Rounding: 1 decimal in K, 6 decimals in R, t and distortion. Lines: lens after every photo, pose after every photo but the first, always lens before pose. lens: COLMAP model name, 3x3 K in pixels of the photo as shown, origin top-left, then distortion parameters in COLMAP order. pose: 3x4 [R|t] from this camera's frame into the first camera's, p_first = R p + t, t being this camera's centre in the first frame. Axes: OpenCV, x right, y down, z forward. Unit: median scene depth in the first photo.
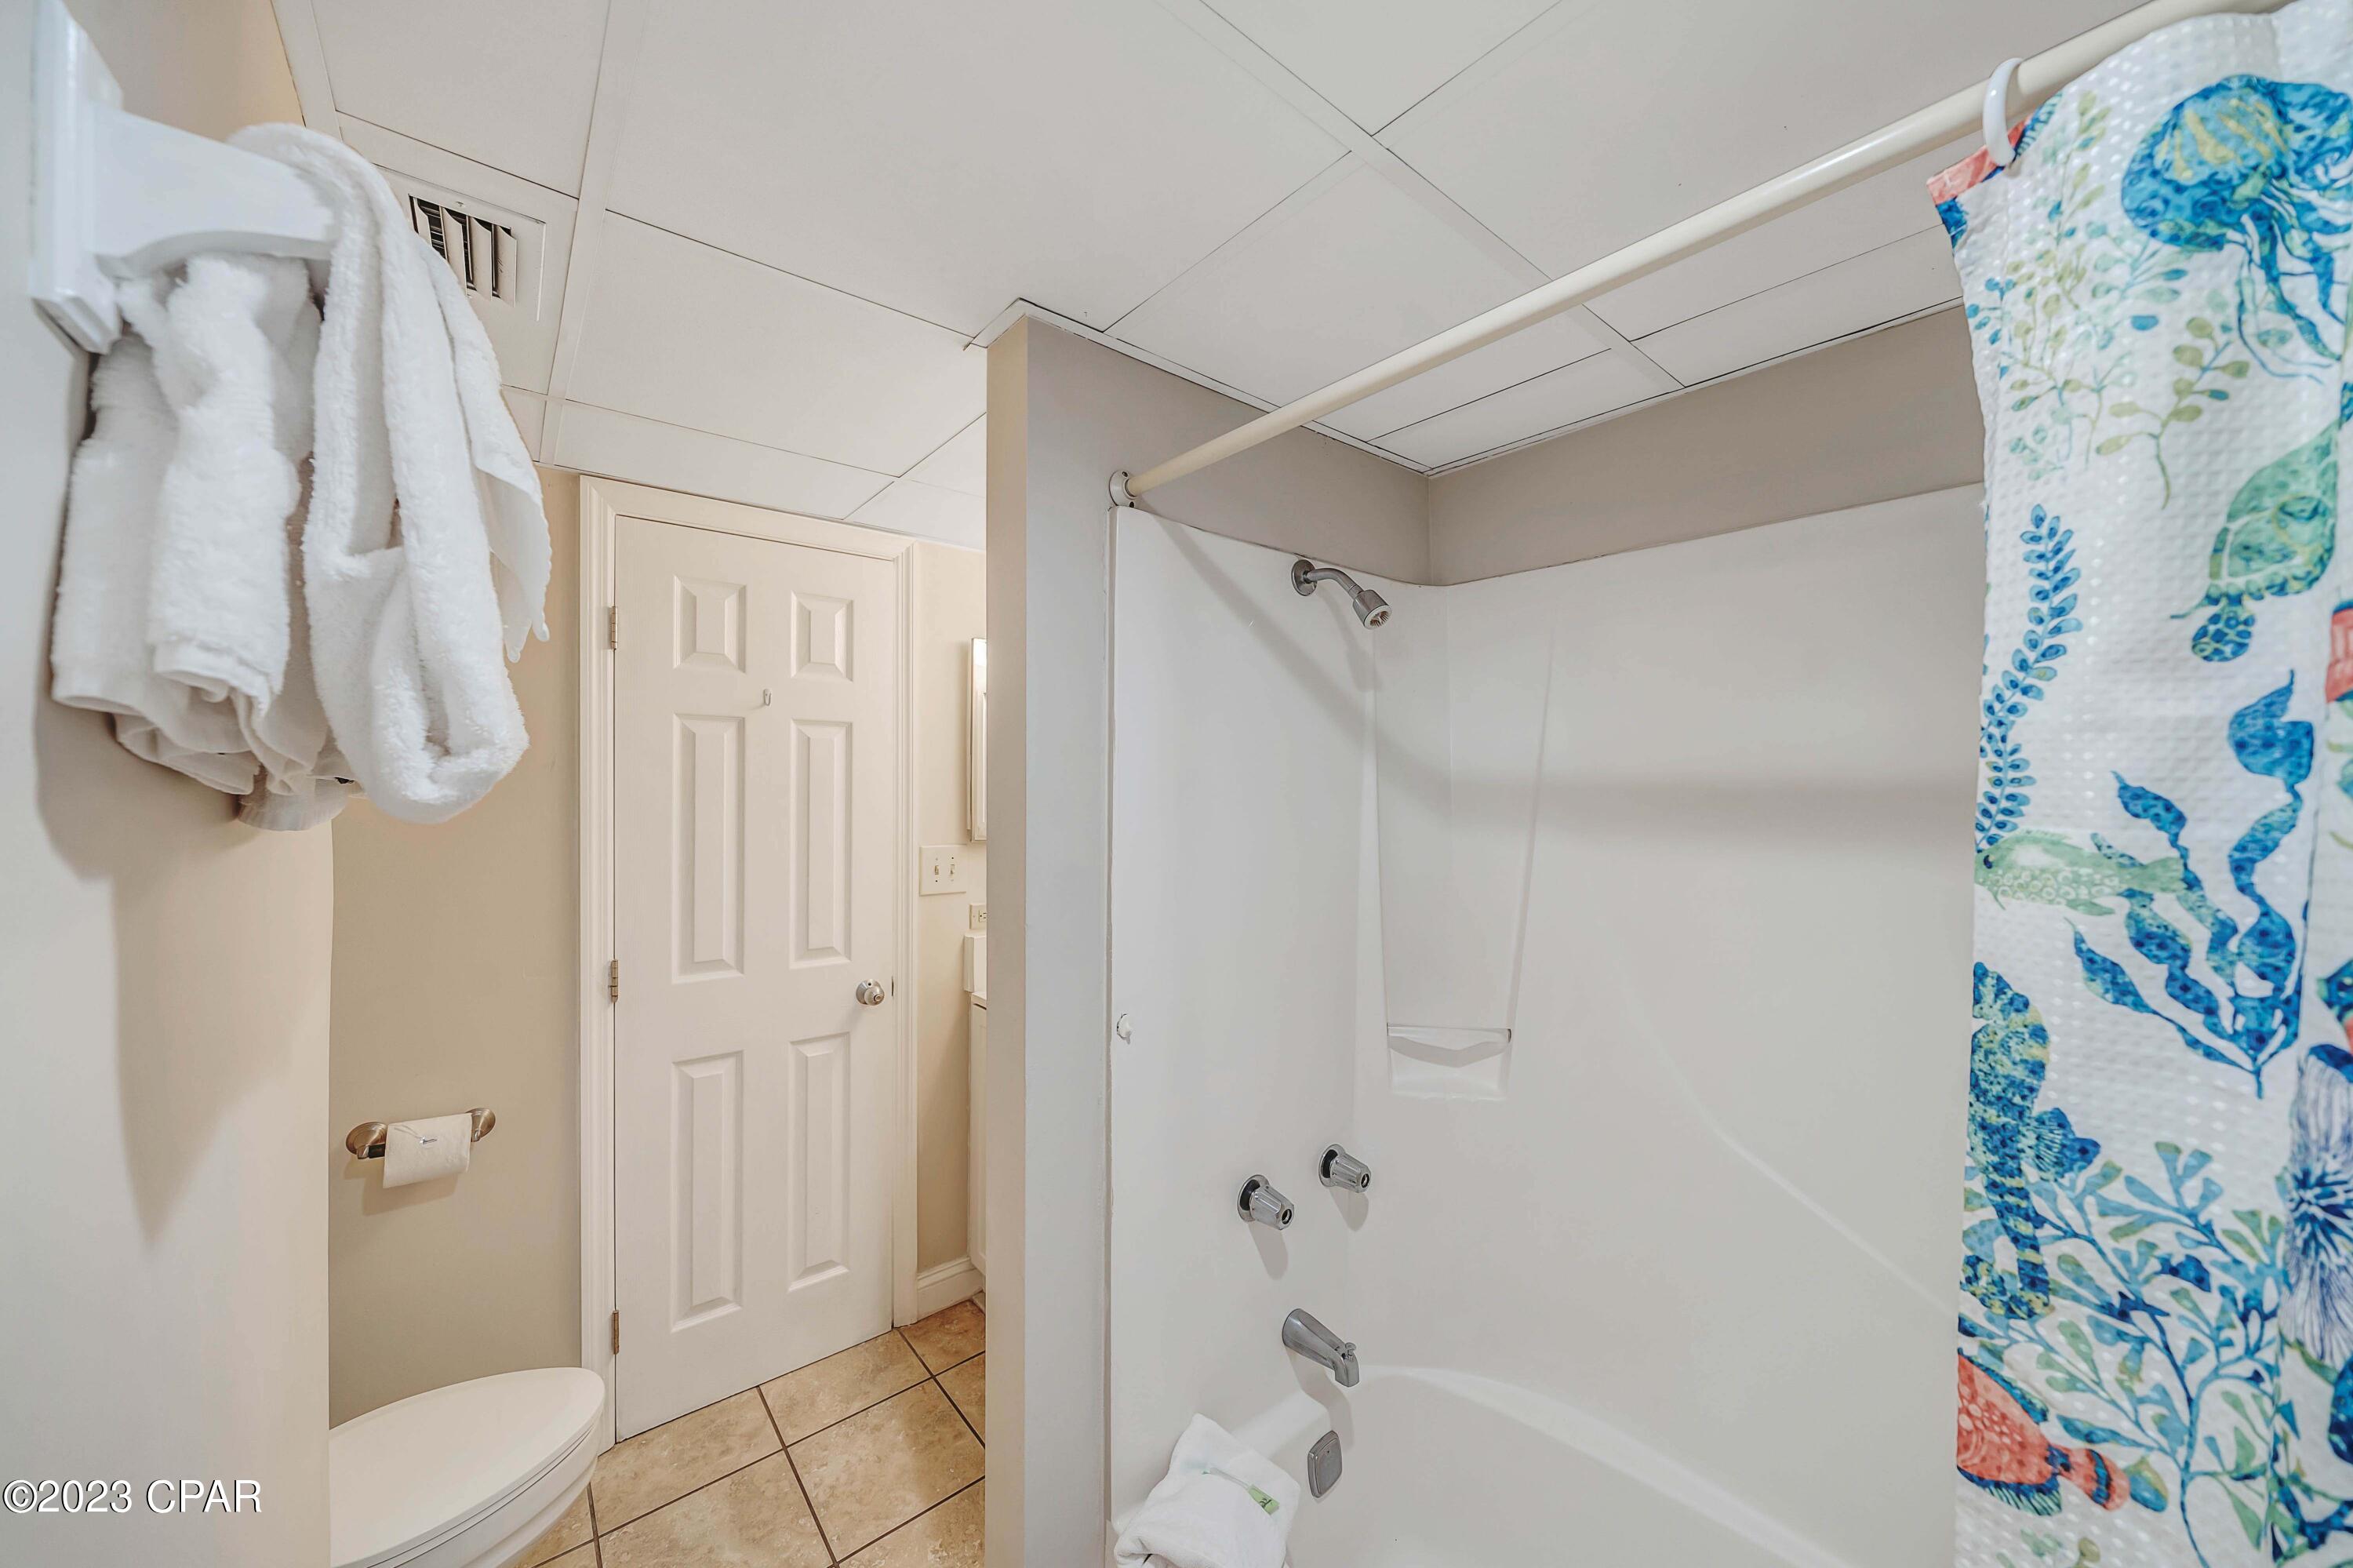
lens RADIAL K [[835.7, 0, 1176.5], [0, 835.7, 784.0], [0, 0, 1]] dist [-0.010141, 0.001571]
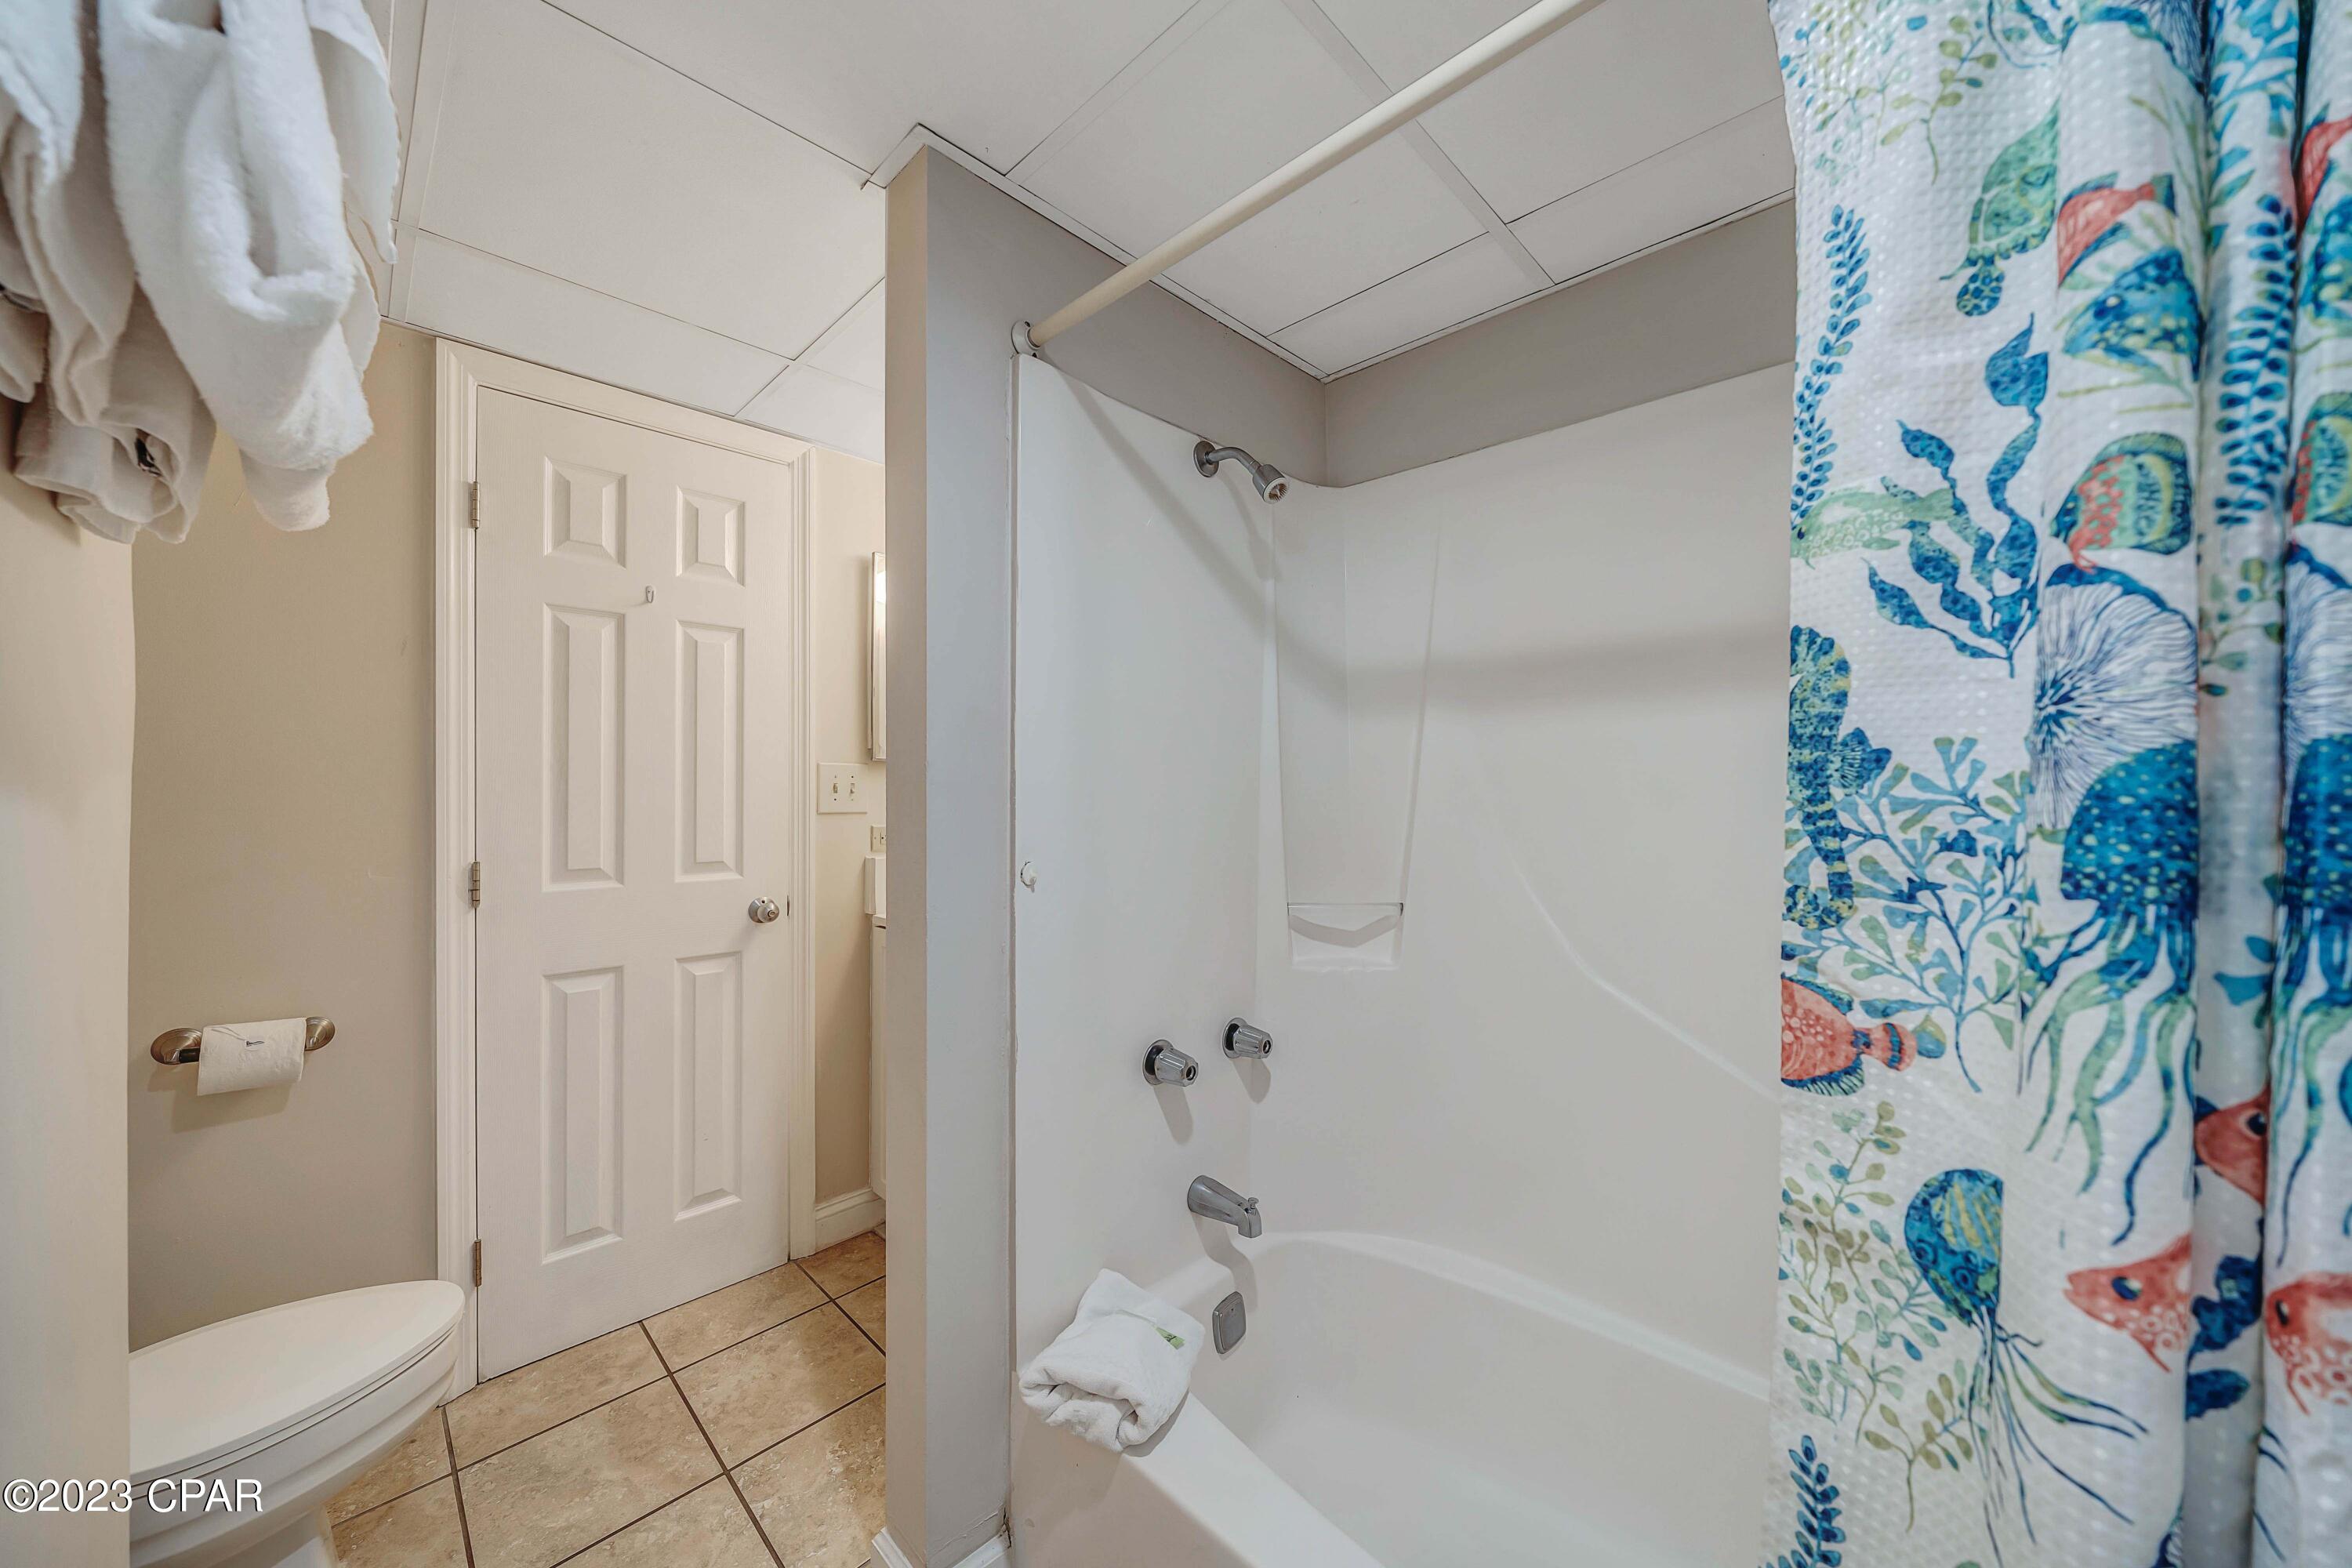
lens RADIAL K [[829.6, 0, 1179.0], [0, 829.6, 792.6], [0, 0, 1]] dist [-0.009833, 0.001230]
pose [[0.993915, -0.003287, 0.110099, 0.018779], [0.003586, 0.999990, -0.002514, 0.447118], [-0.110090, 0.002894, 0.993917, -0.015668]]
